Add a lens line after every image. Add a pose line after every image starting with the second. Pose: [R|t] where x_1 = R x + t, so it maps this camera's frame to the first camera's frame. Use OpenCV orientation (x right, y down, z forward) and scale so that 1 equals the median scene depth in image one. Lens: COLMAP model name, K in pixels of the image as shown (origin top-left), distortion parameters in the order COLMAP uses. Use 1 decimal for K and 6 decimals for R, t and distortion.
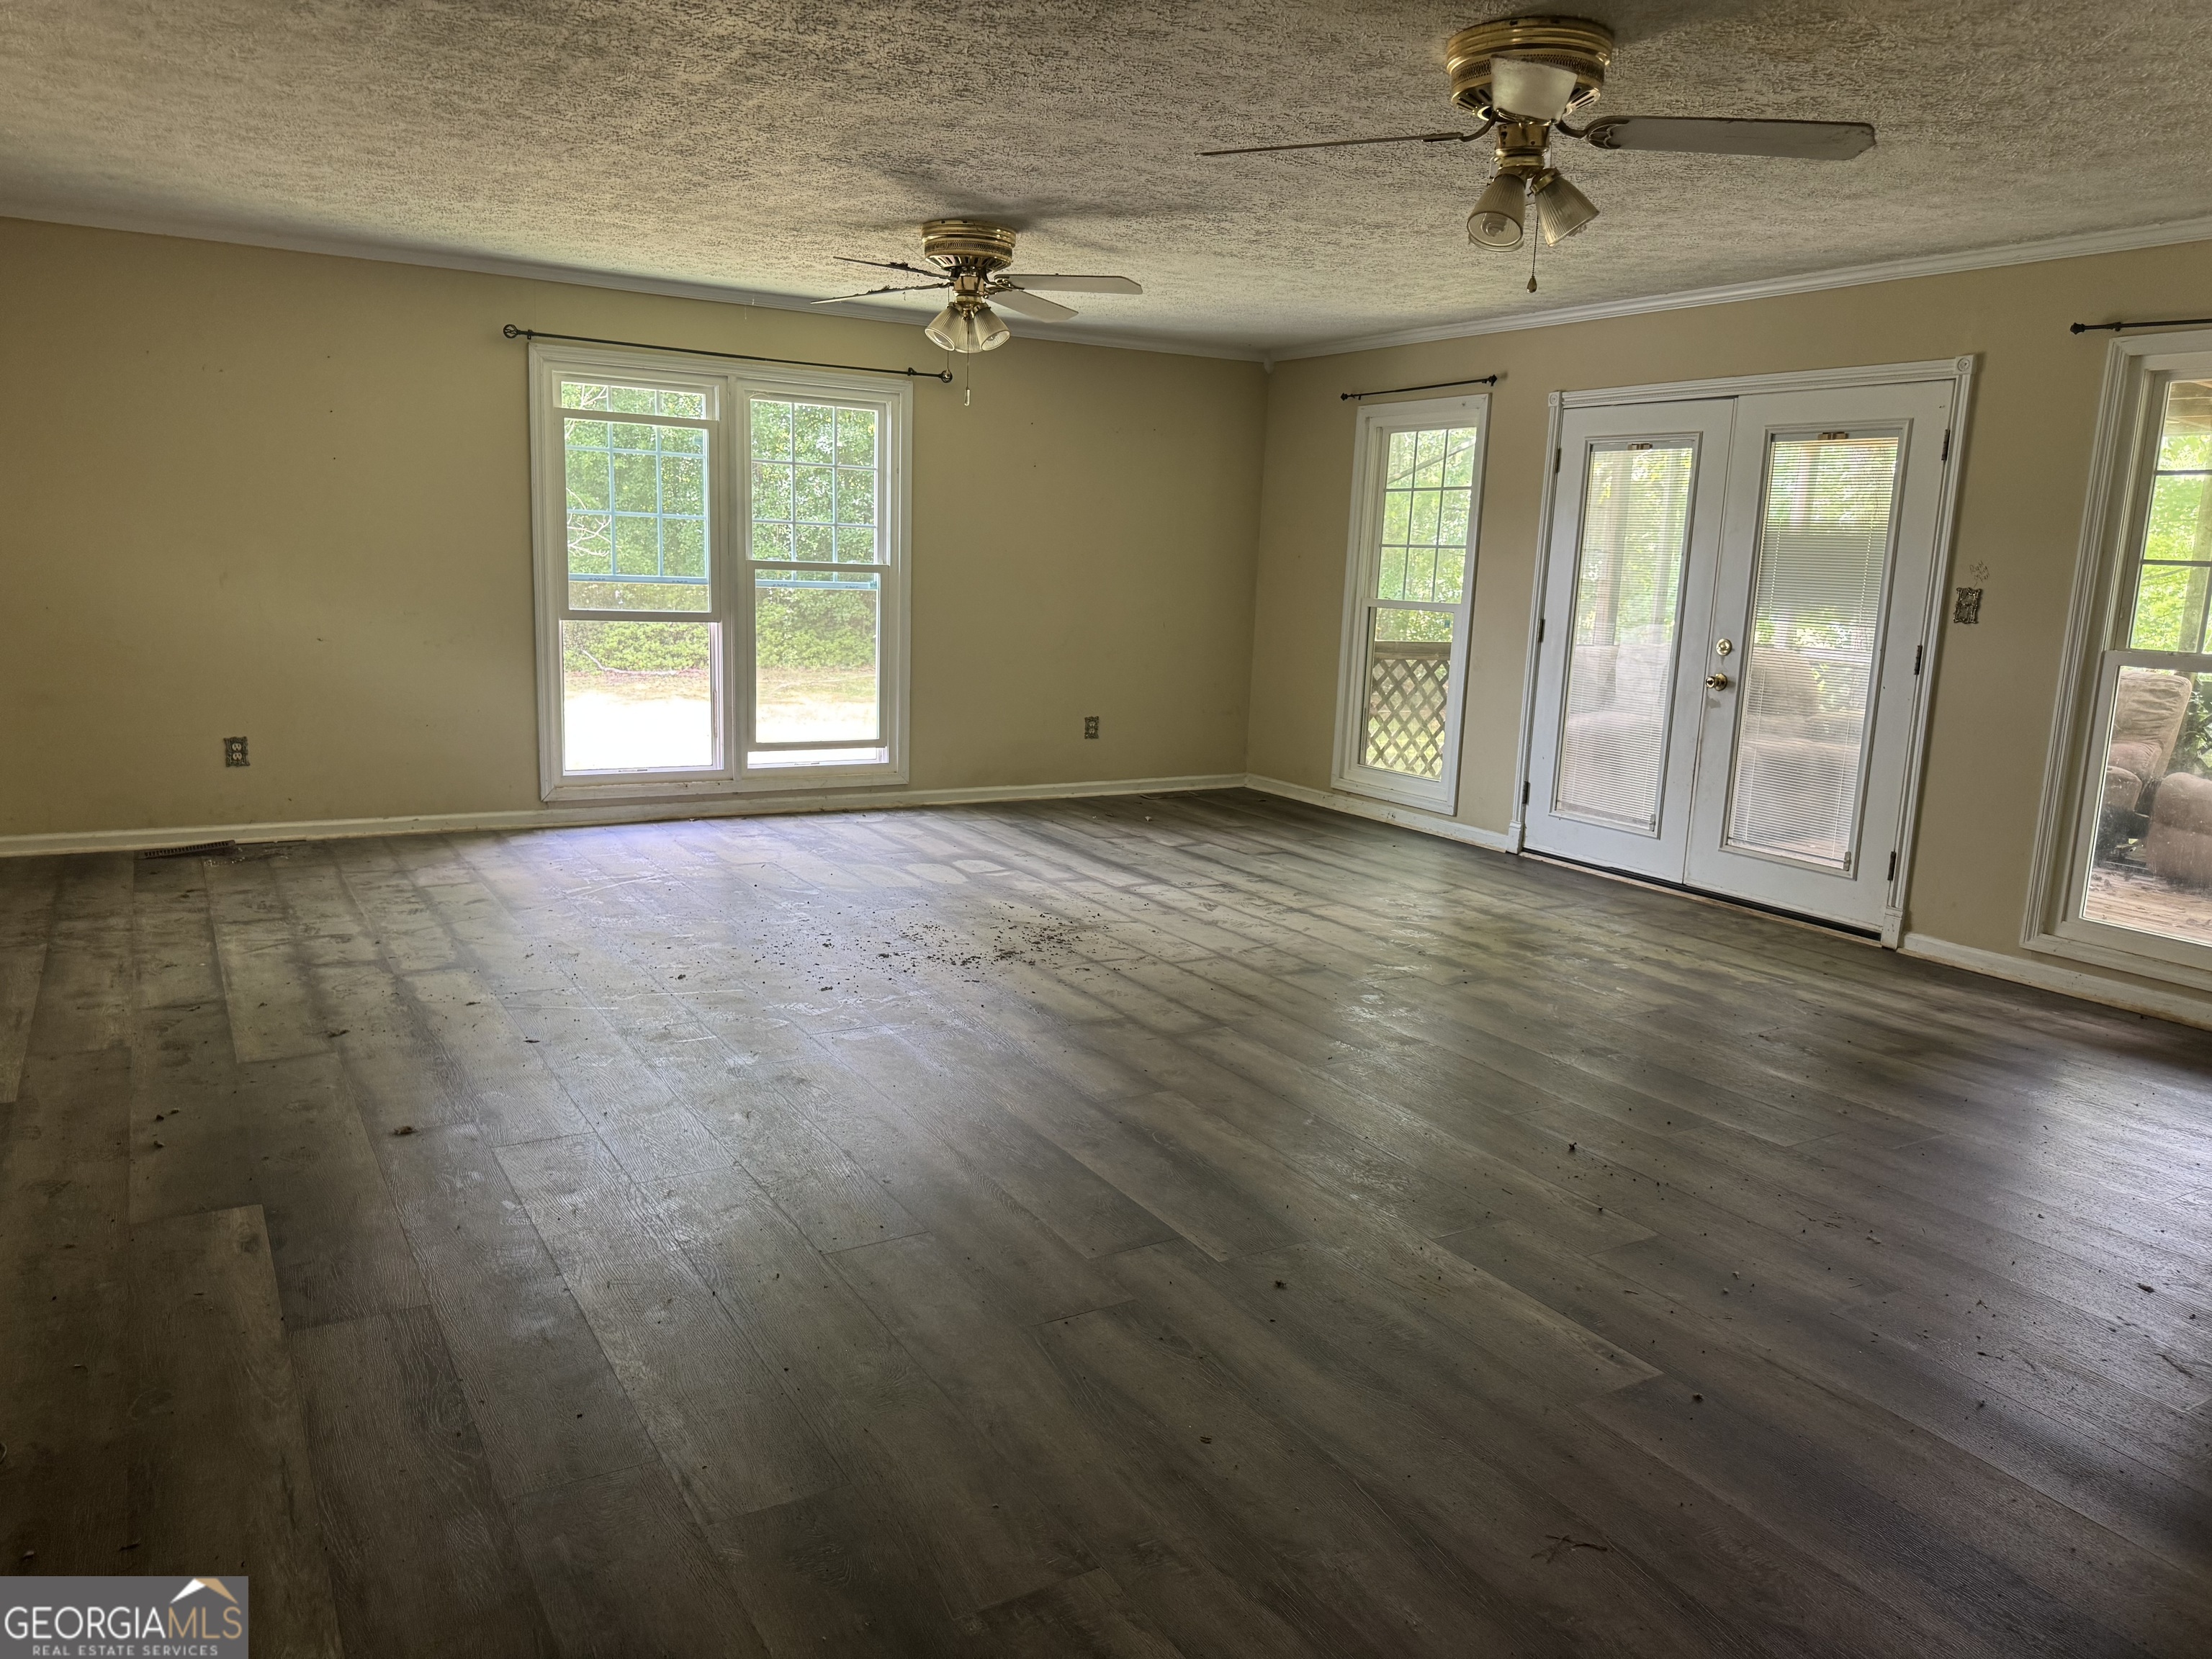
lens RADIAL K [[1609.4, 0, 1106.0], [0, 1609.4, 829.5], [0, 0, 1]] dist [0.005229, -0.032312]
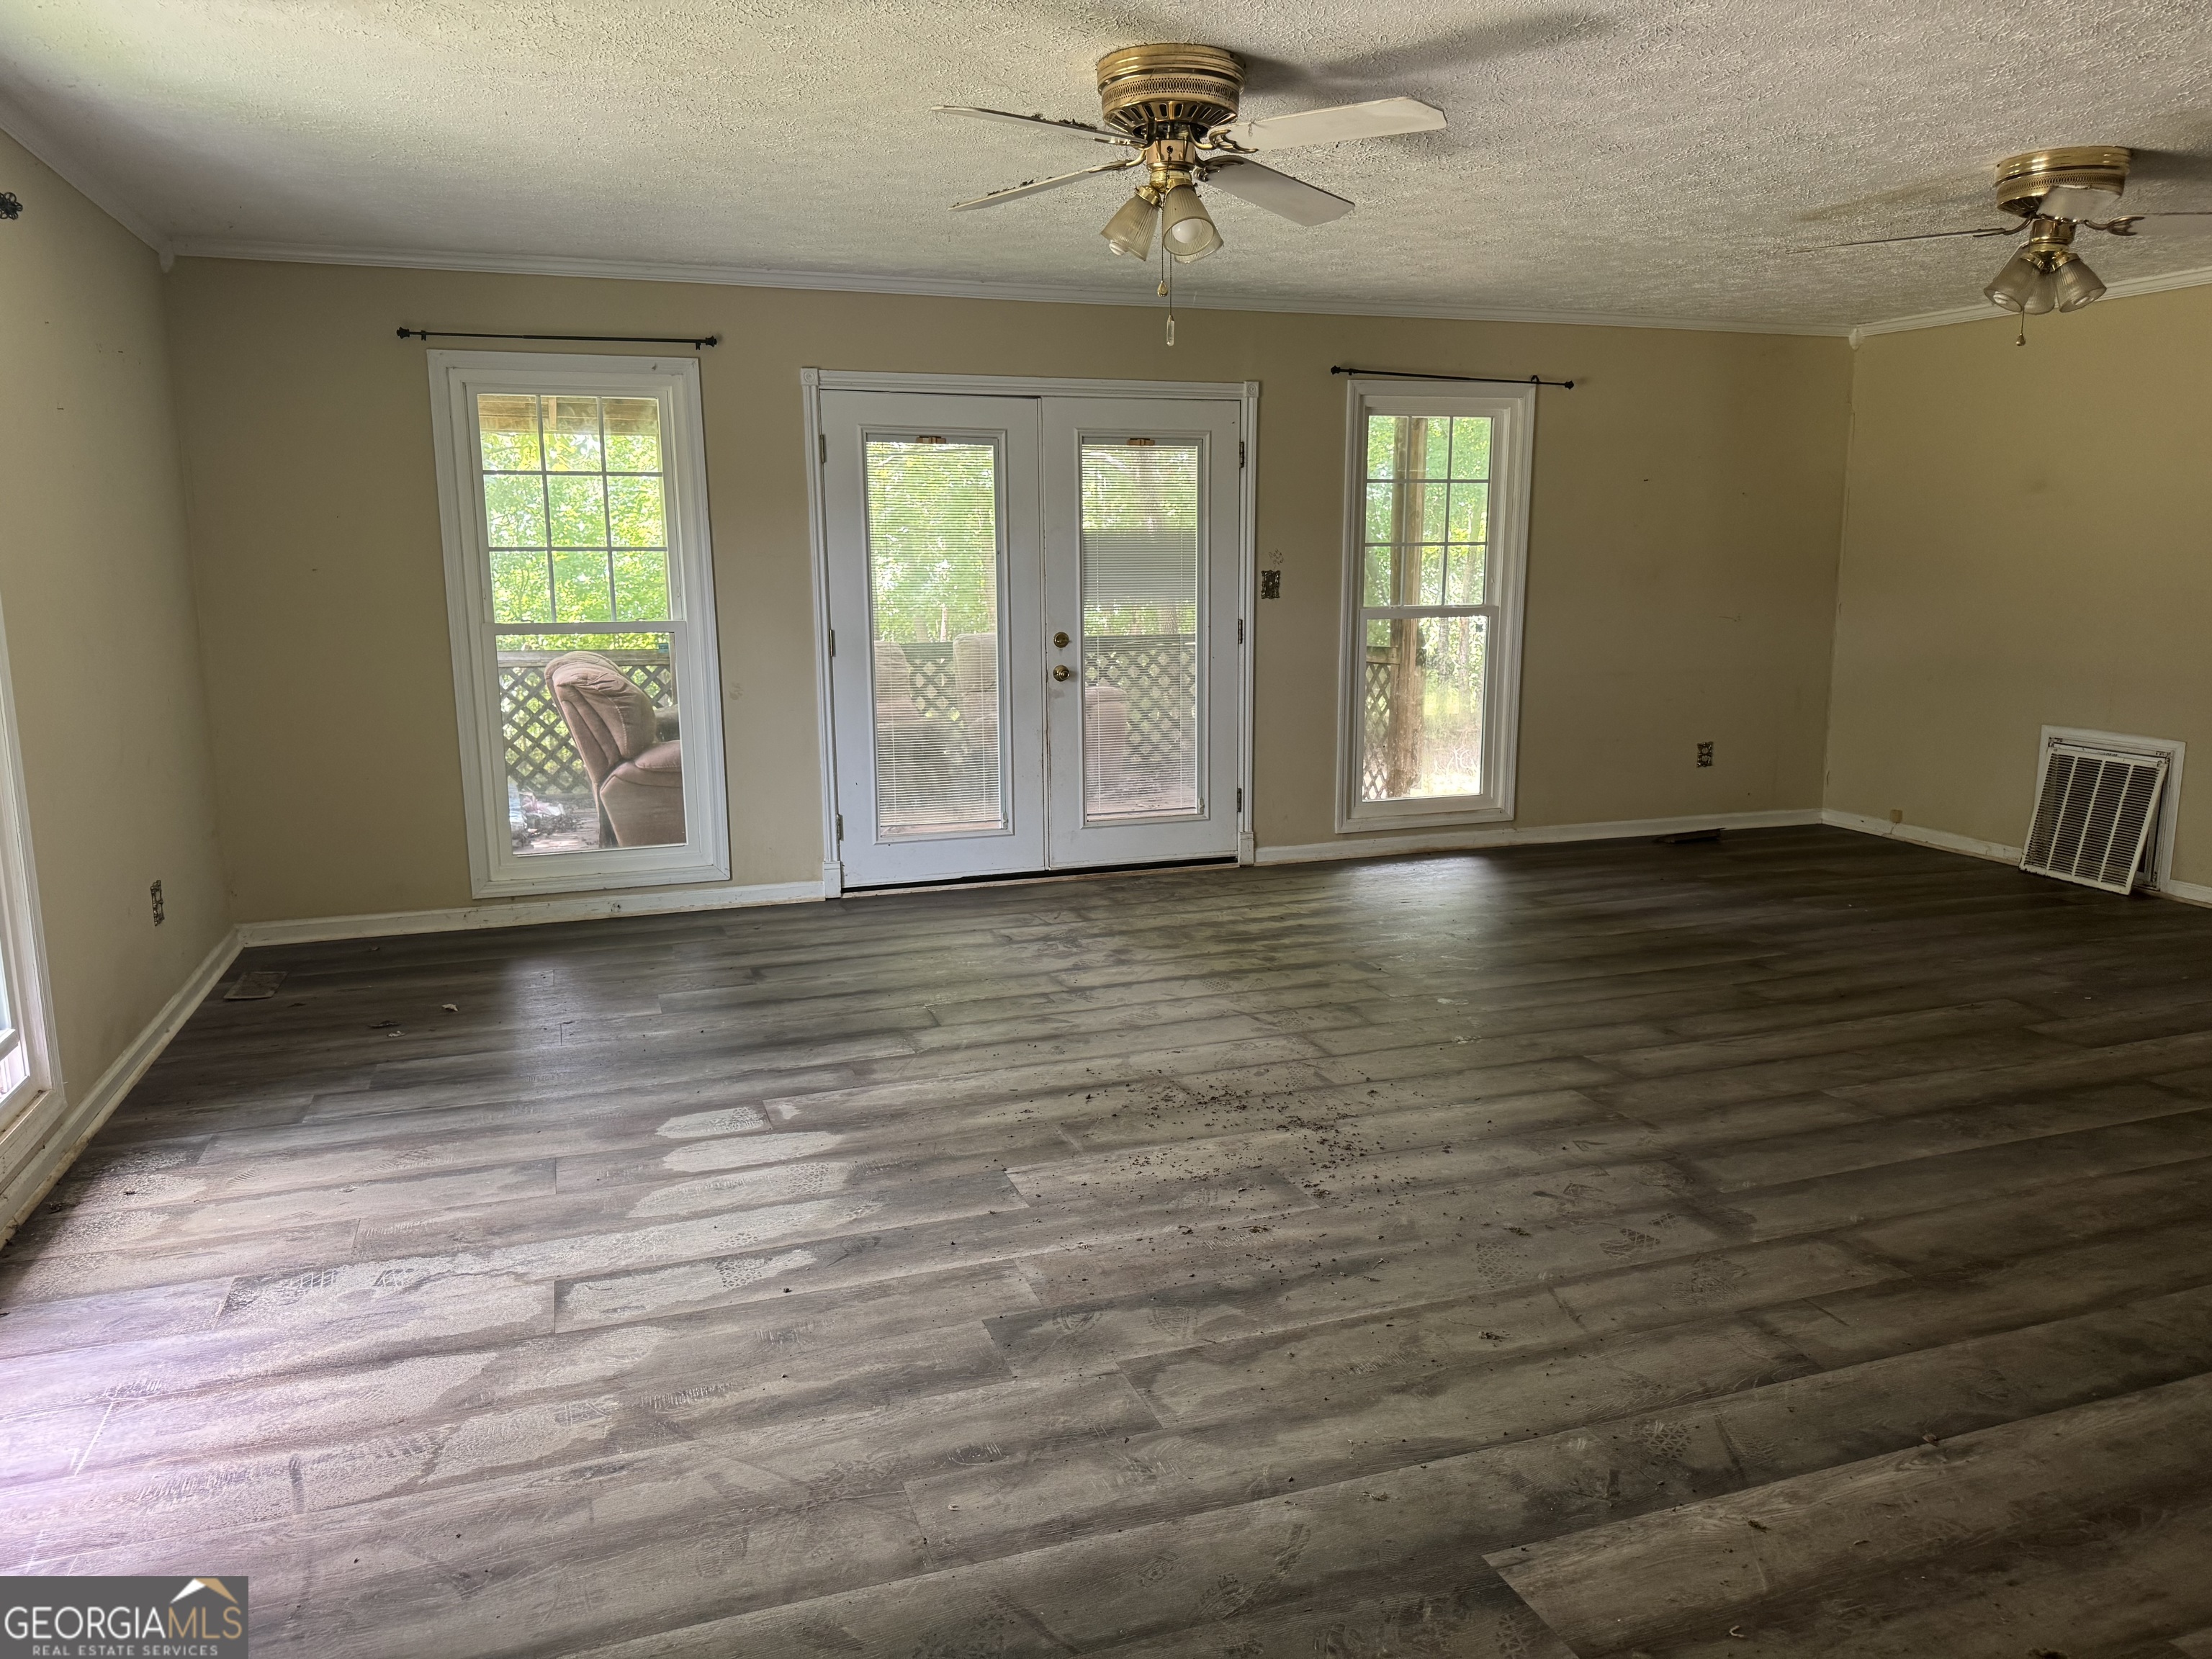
lens RADIAL K [[1531.6, 0, 1106.0], [0, 1531.6, 829.5], [0, 0, 1]] dist [0.136517, -0.173366]
pose [[0.184706, -0.199892, 0.962251, -0.652664], [0.188578, 0.968113, 0.164912, -0.165243], [-0.964532, 0.150999, 0.216511, 0.832021]]
